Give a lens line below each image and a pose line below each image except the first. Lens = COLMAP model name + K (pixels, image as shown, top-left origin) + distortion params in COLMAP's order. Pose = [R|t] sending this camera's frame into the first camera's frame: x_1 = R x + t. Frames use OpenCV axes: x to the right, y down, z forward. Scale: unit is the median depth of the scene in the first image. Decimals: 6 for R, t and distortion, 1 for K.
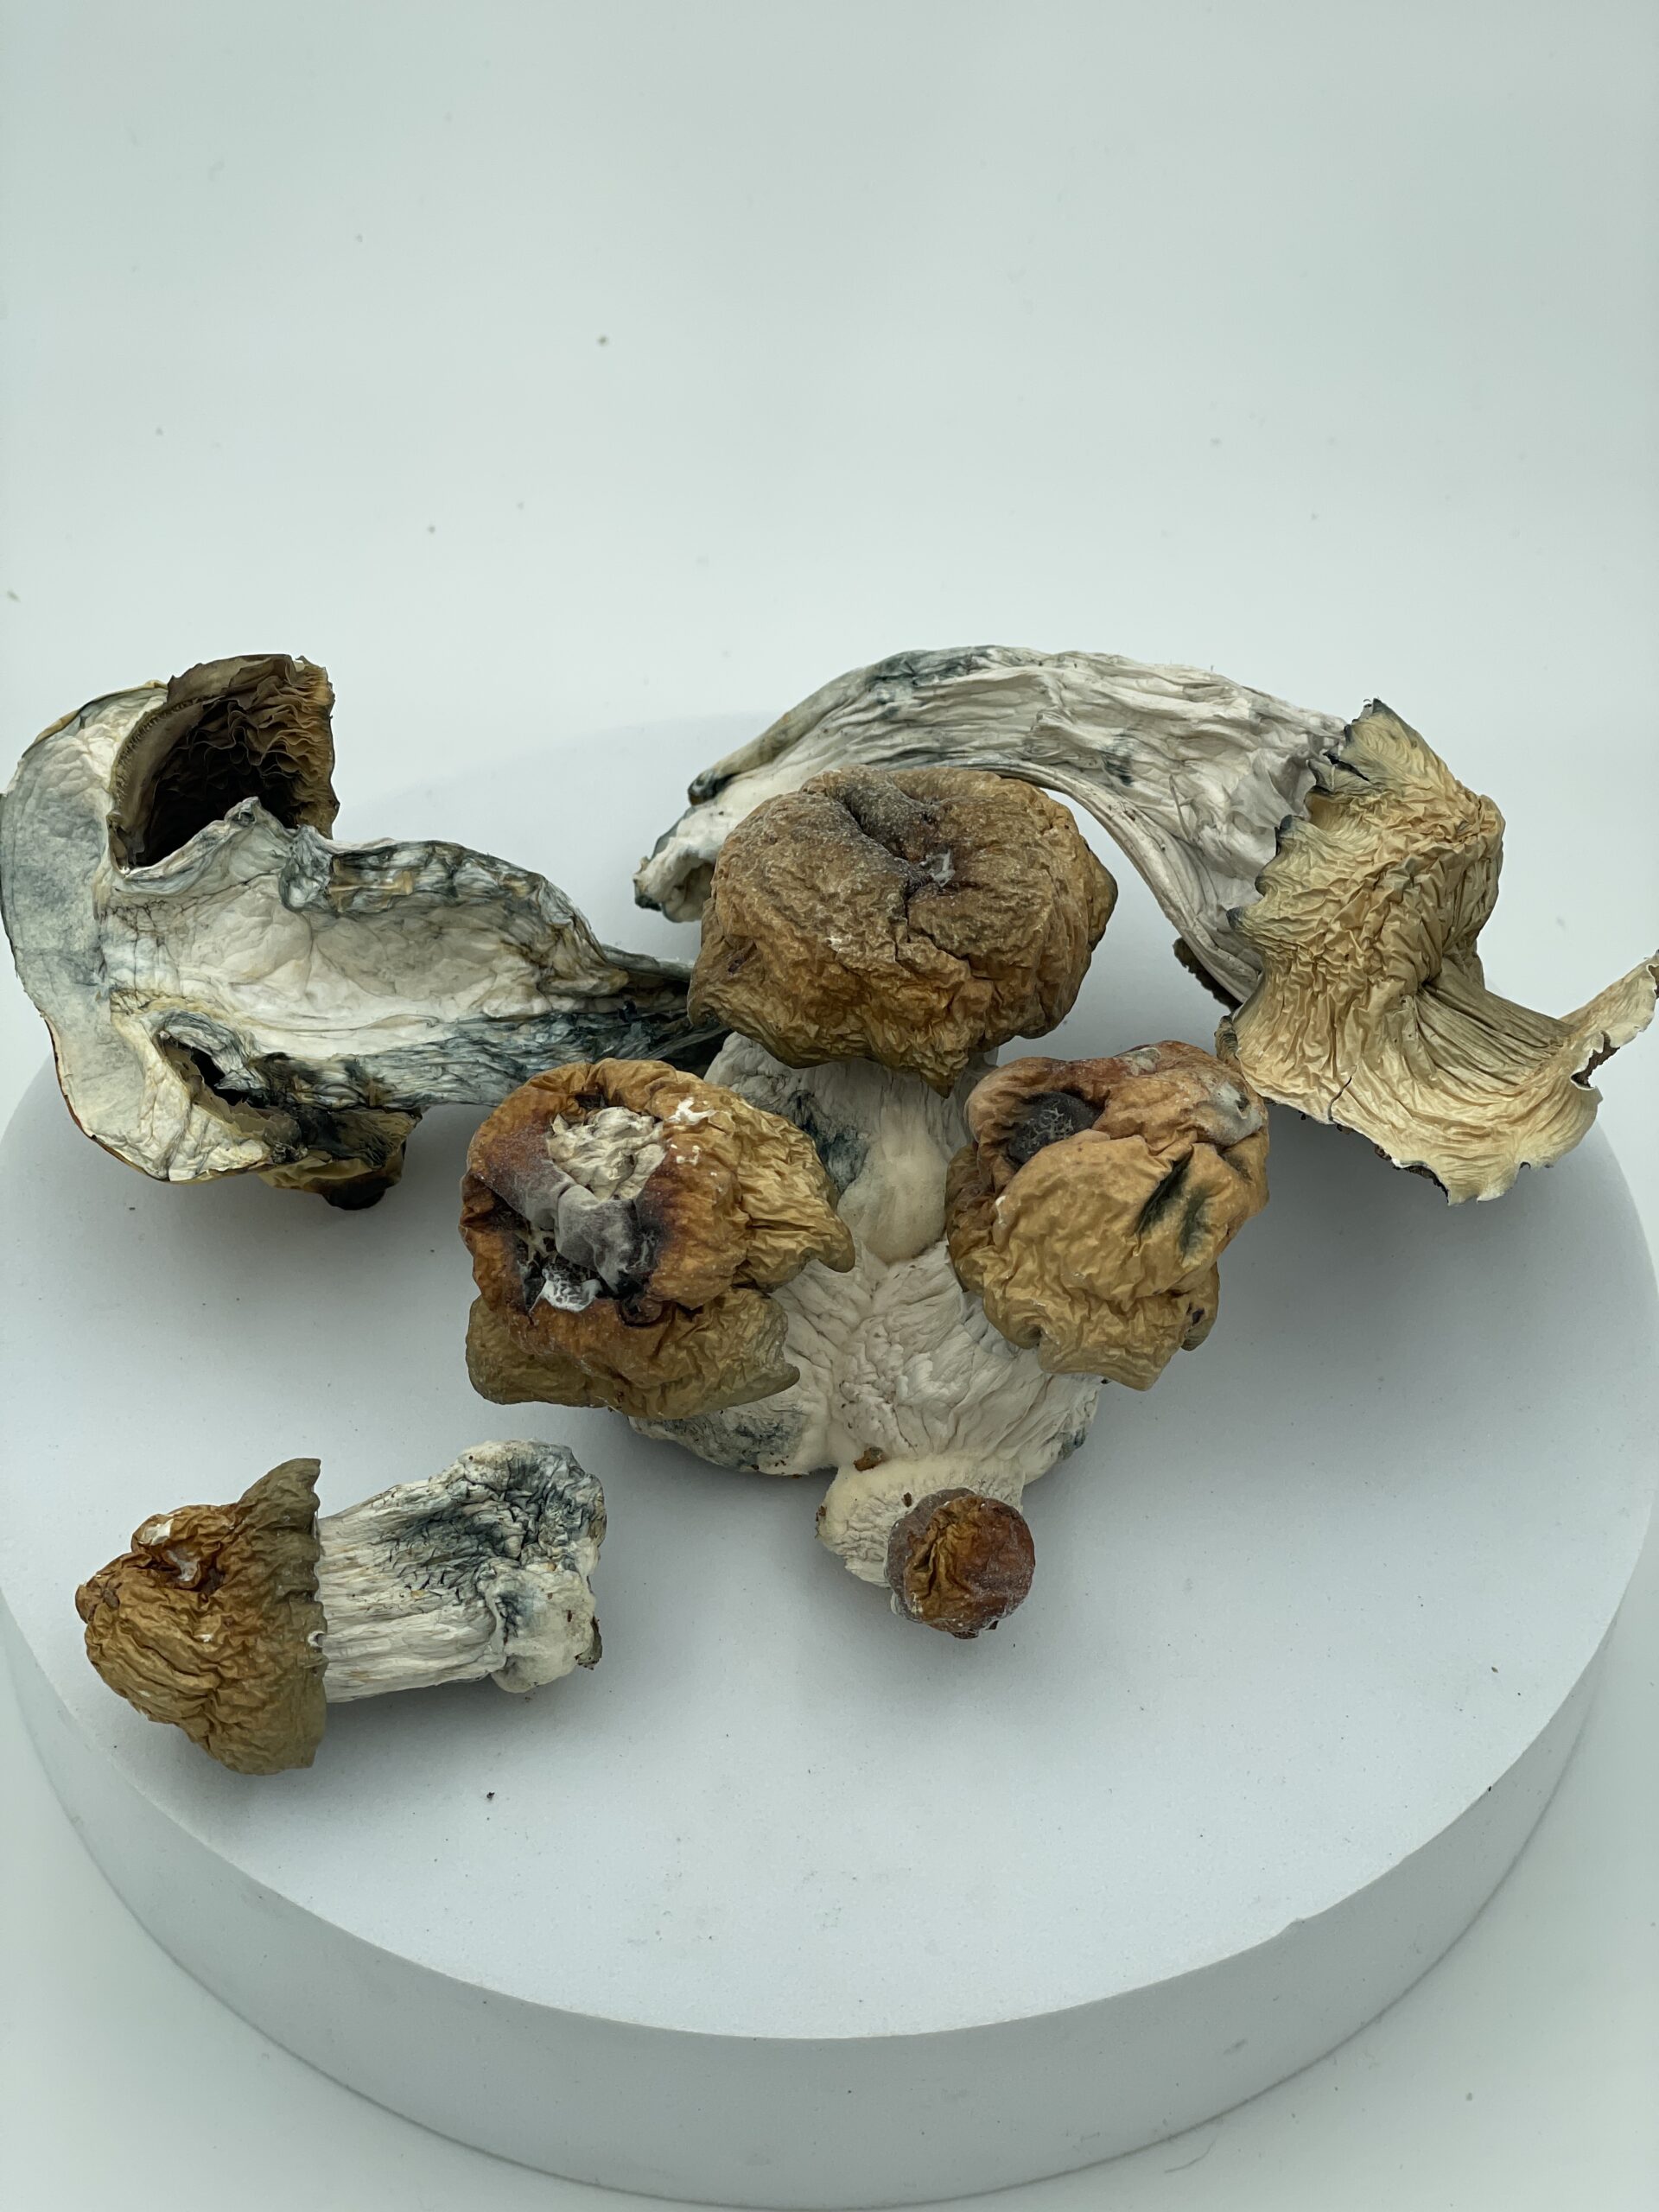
lens RADIAL K [[3425.8, 0, 841.6], [0, 3425.8, 1109.0], [0, 0, 1]] dist [0.011604, 0.127855]
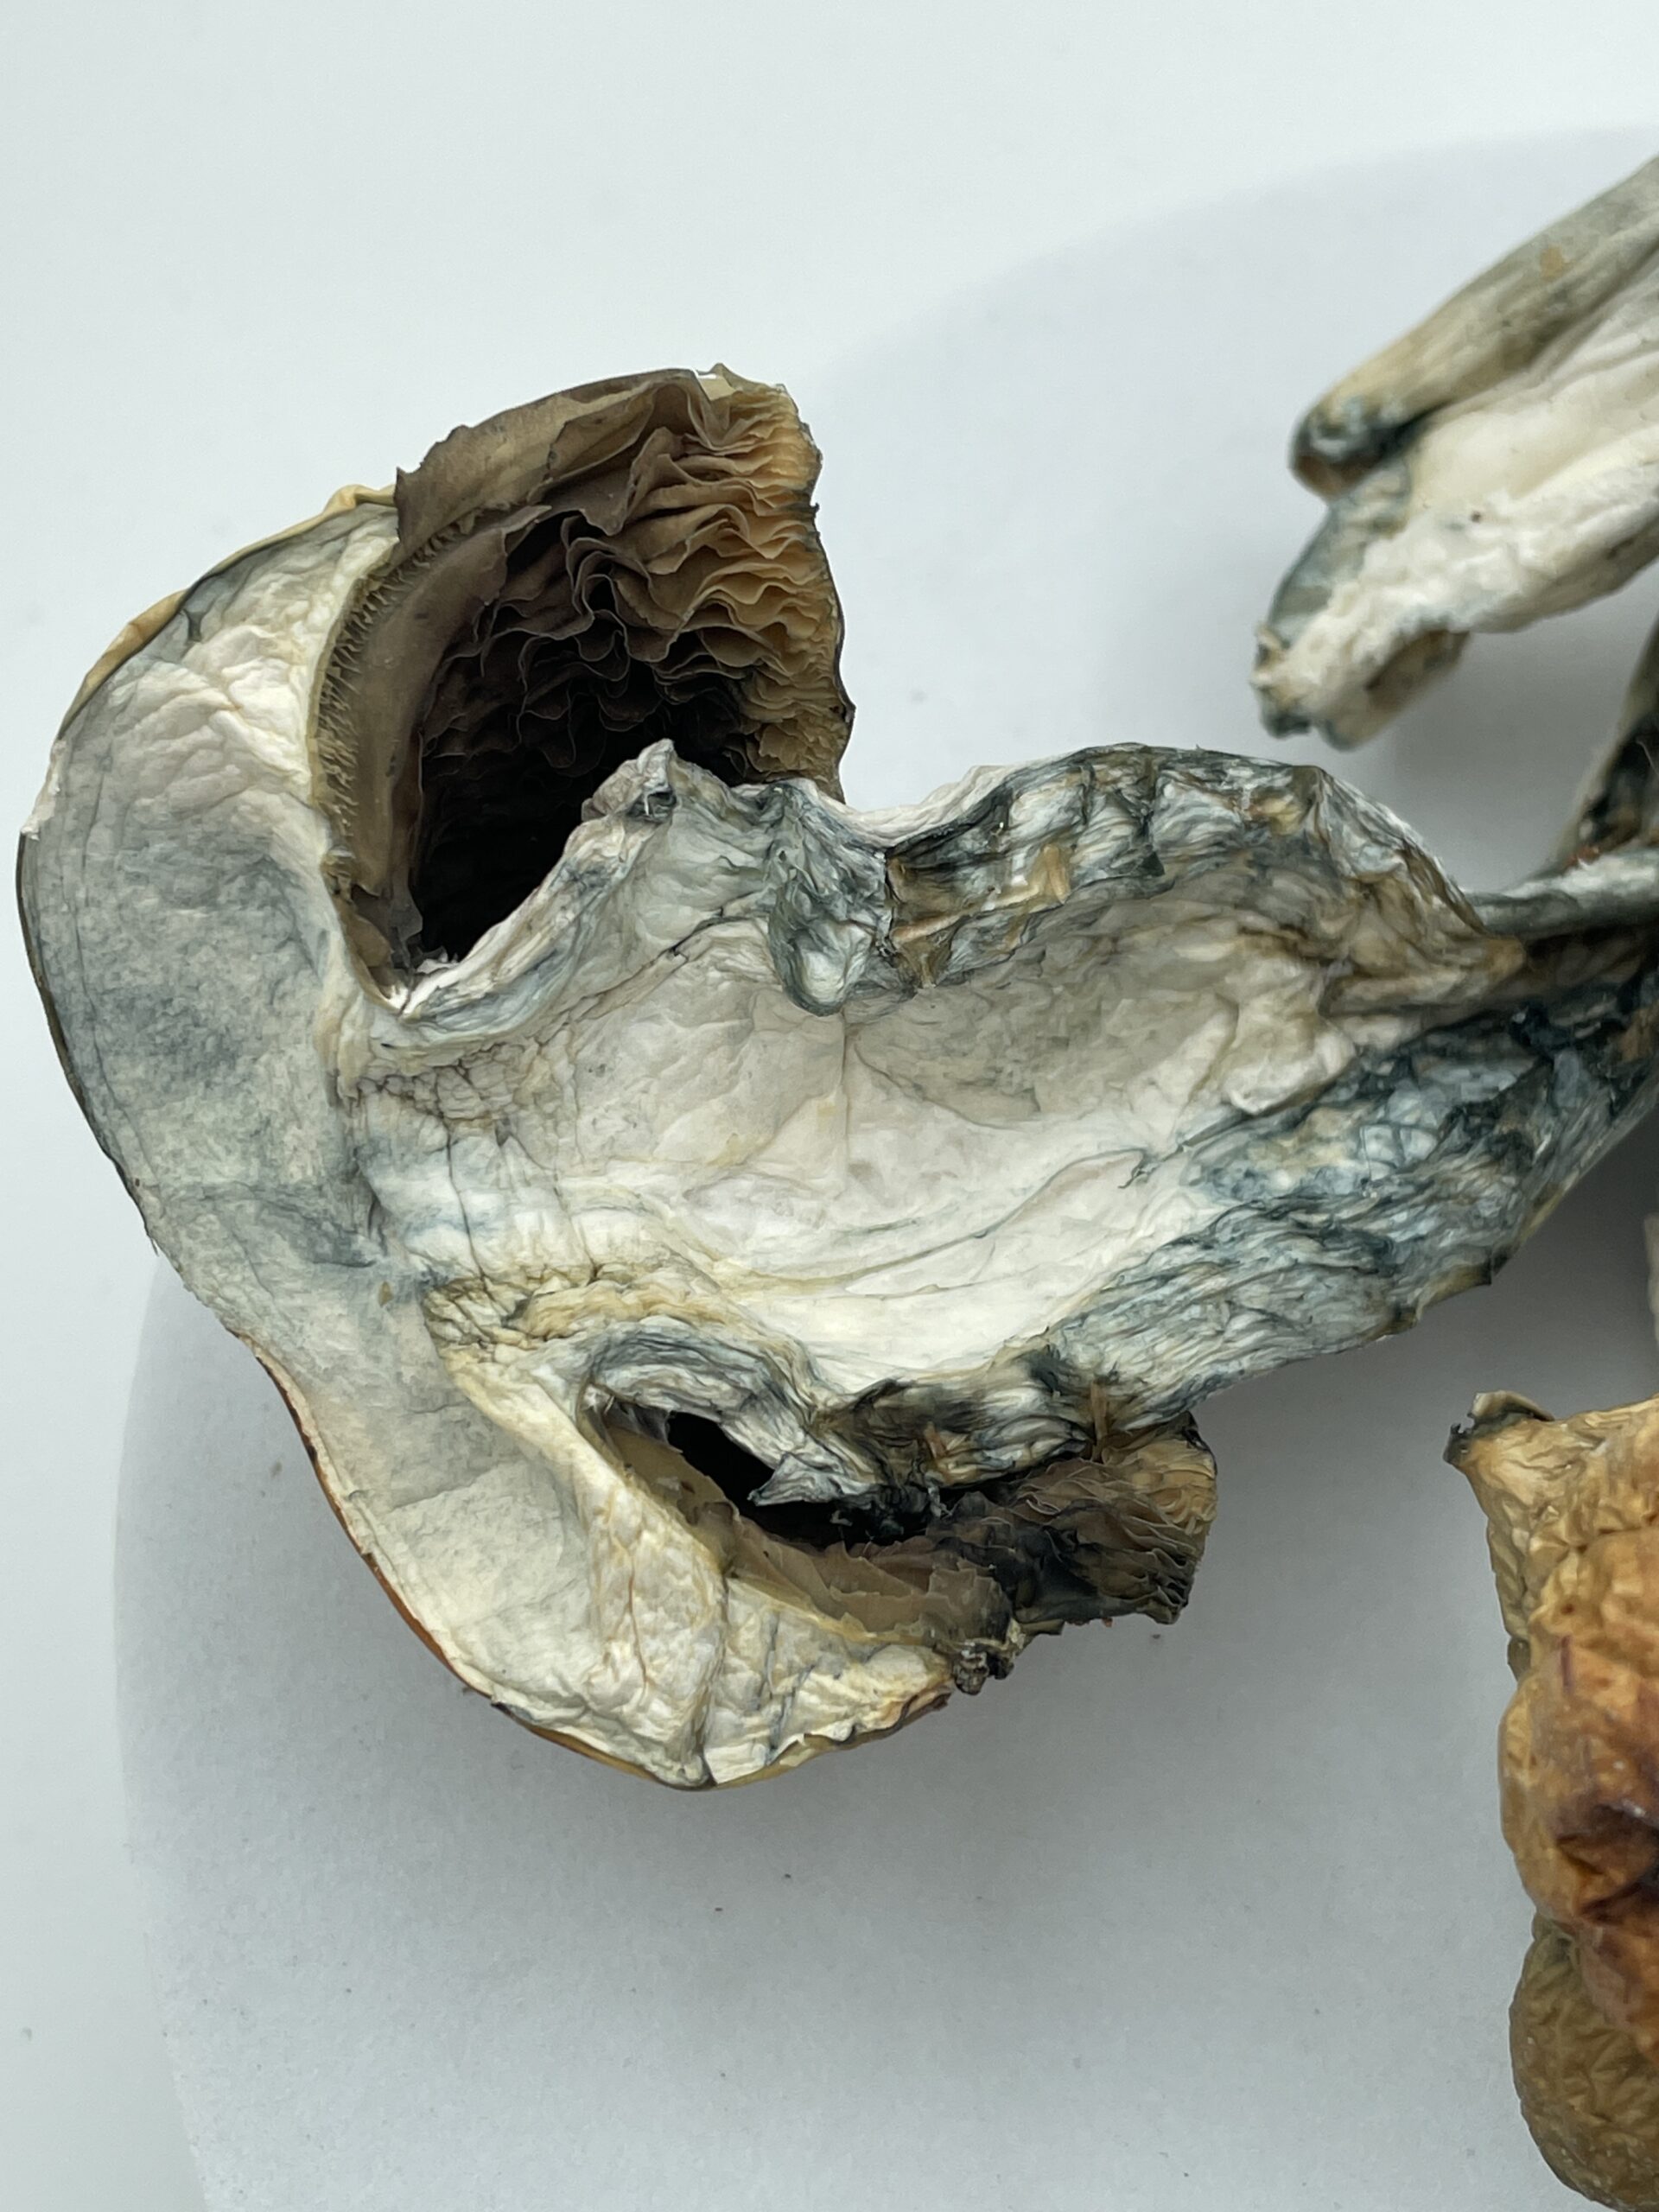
lens RADIAL K [[3414.4, 0, 826.5], [0, 3414.4, 1101.7], [0, 0, 1]] dist [0.168980, -1.048259]
pose [[0.980749, -0.185006, 0.062491, -0.186295], [0.164682, 0.955578, 0.244441, -0.146219], [-0.104938, -0.229444, 0.967648, 0.603252]]
